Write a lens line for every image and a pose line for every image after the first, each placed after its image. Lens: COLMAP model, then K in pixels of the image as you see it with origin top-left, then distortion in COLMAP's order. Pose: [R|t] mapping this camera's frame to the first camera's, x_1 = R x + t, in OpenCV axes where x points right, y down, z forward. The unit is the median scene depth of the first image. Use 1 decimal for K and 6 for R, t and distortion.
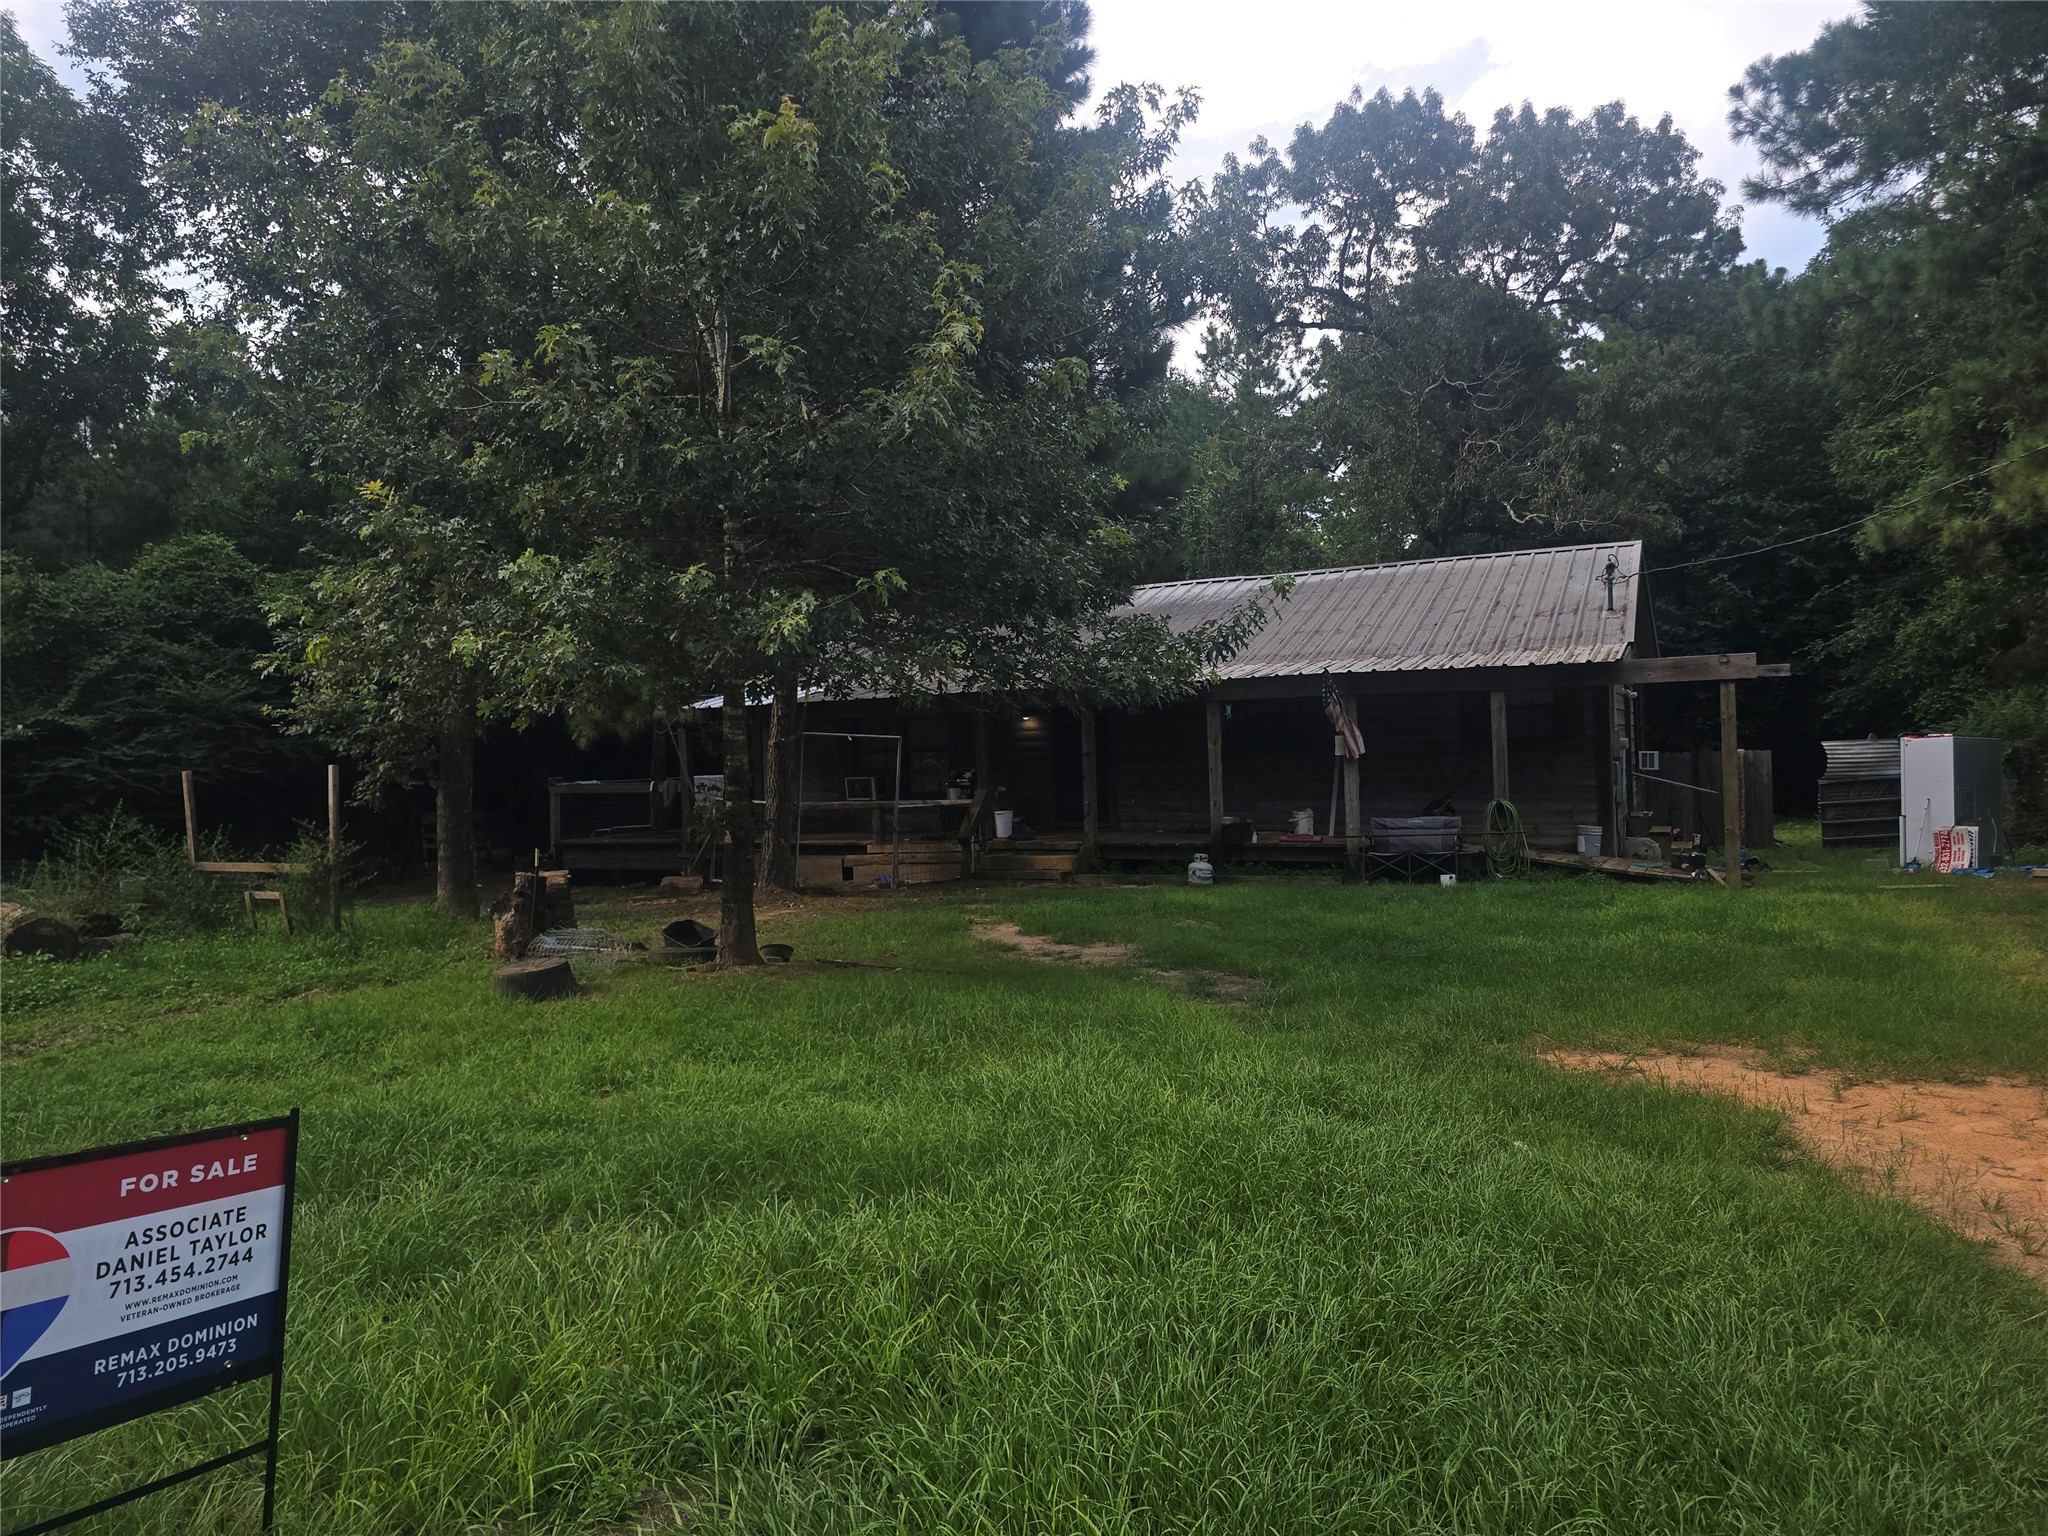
lens RADIAL K [[1149.2, 0, 1024.0], [0, 1149.2, 768.0], [0, 0, 1]] dist [0.073705, -0.044101]
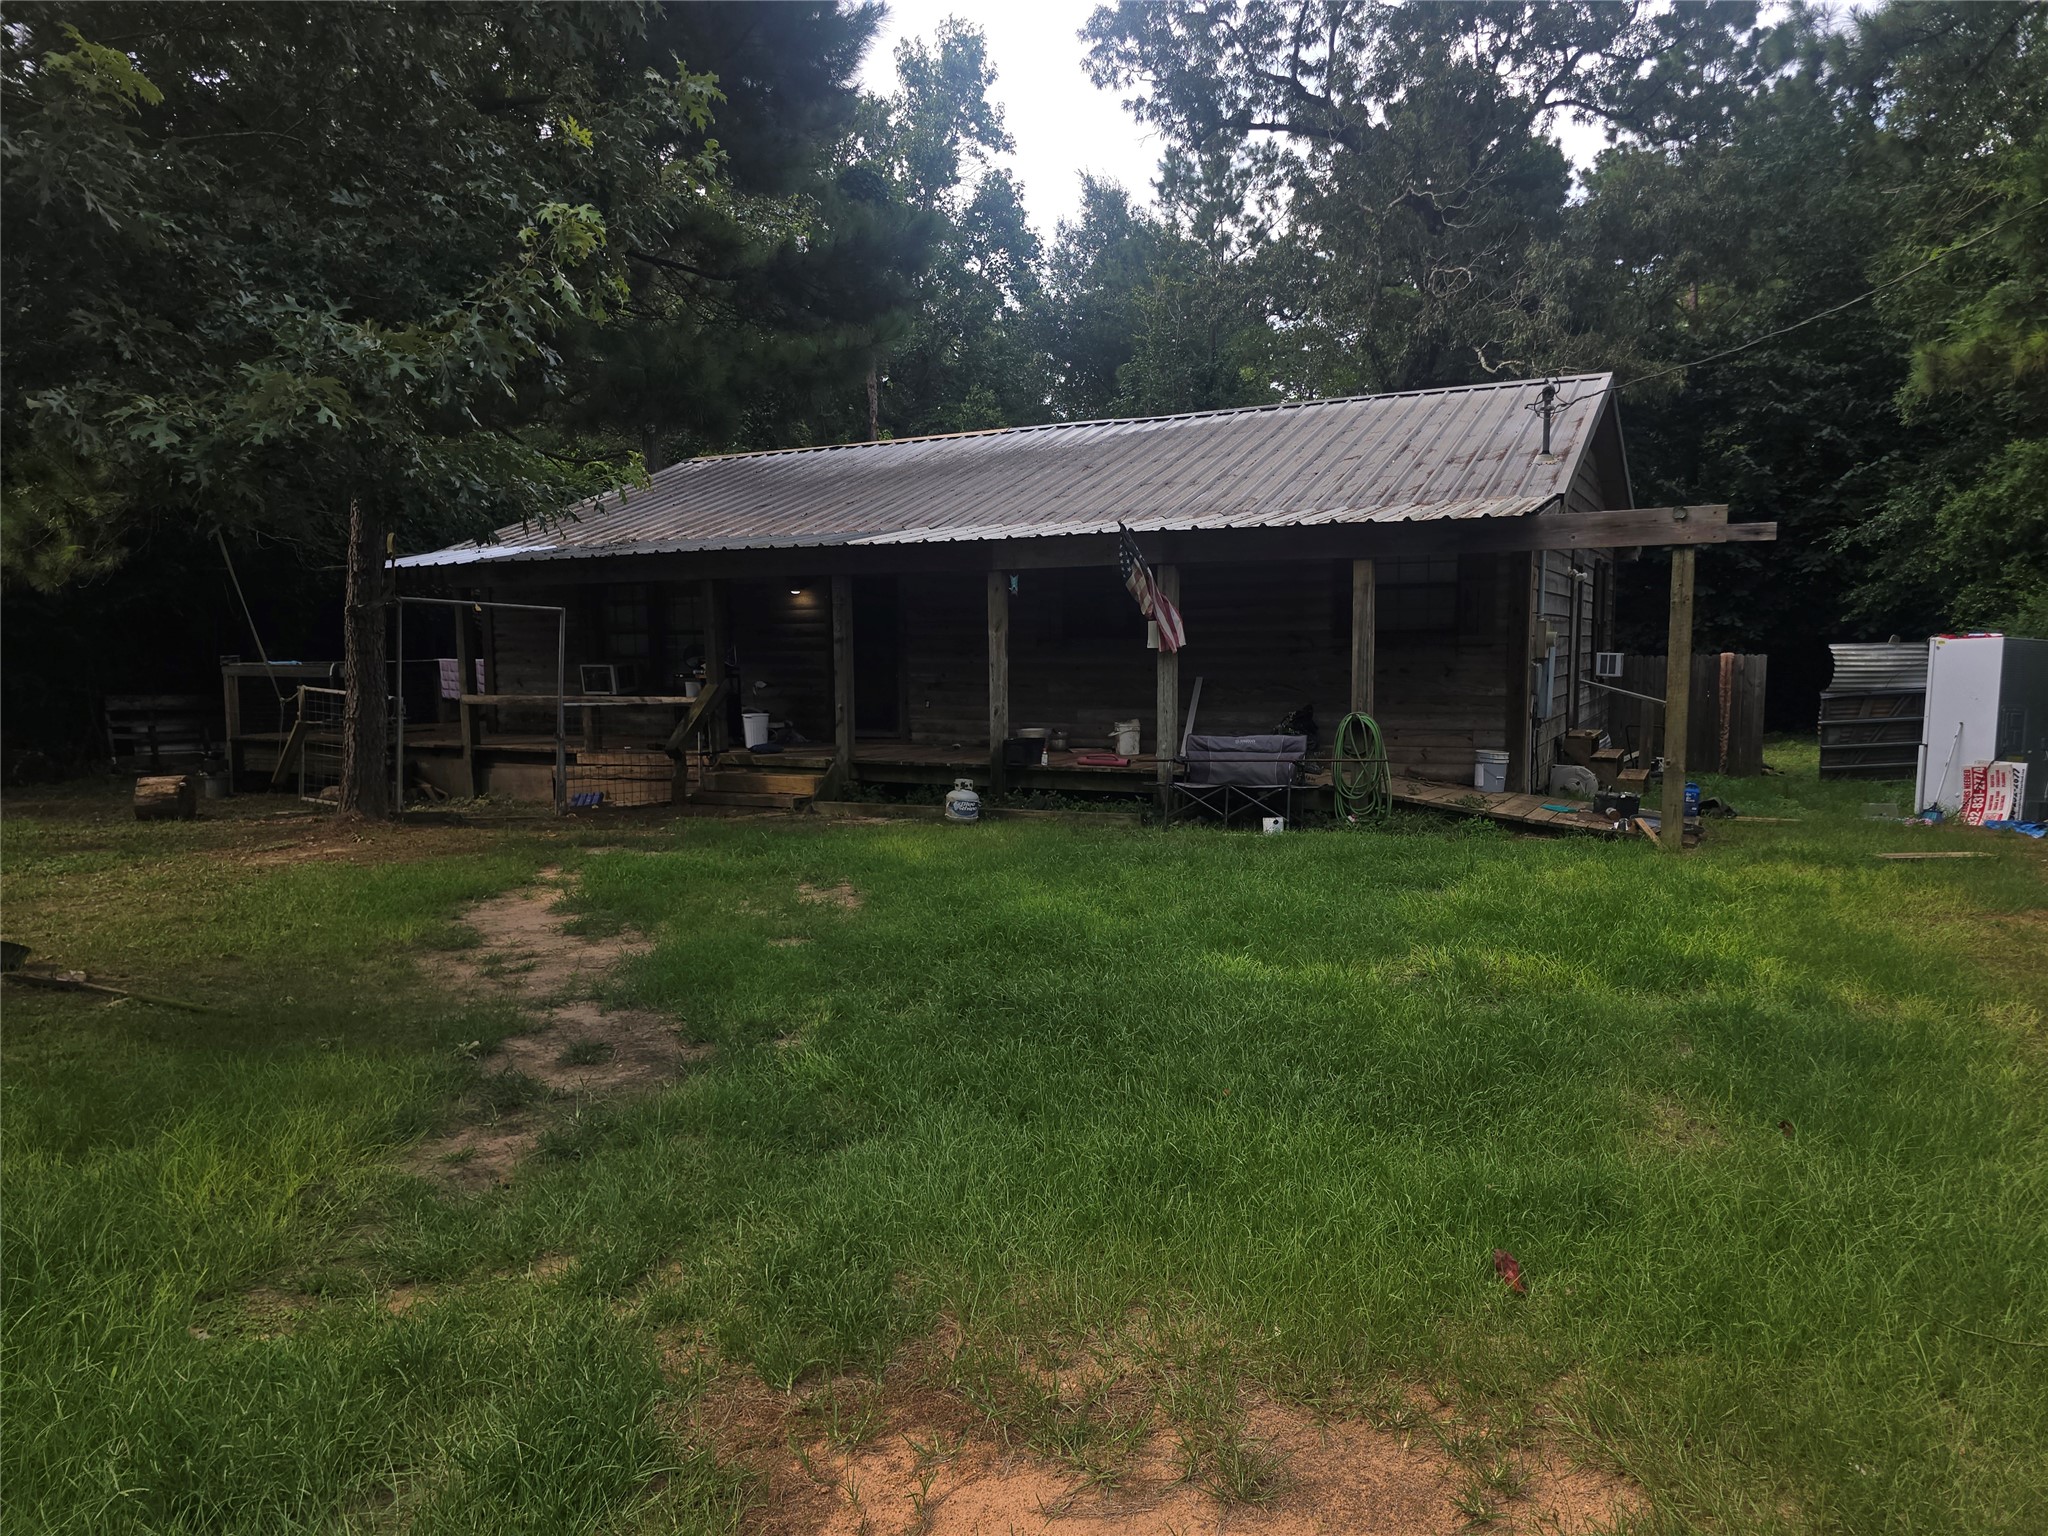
lens RADIAL K [[1149.2, 0, 1024.0], [0, 1149.2, 768.0], [0, 0, 1]] dist [0.073705, -0.044101]
pose [[0.999693, 0.022236, -0.010954, 0.186862], [-0.021169, 0.995770, 0.089410, 0.000957], [0.012896, -0.089151, 0.995935, 0.251263]]
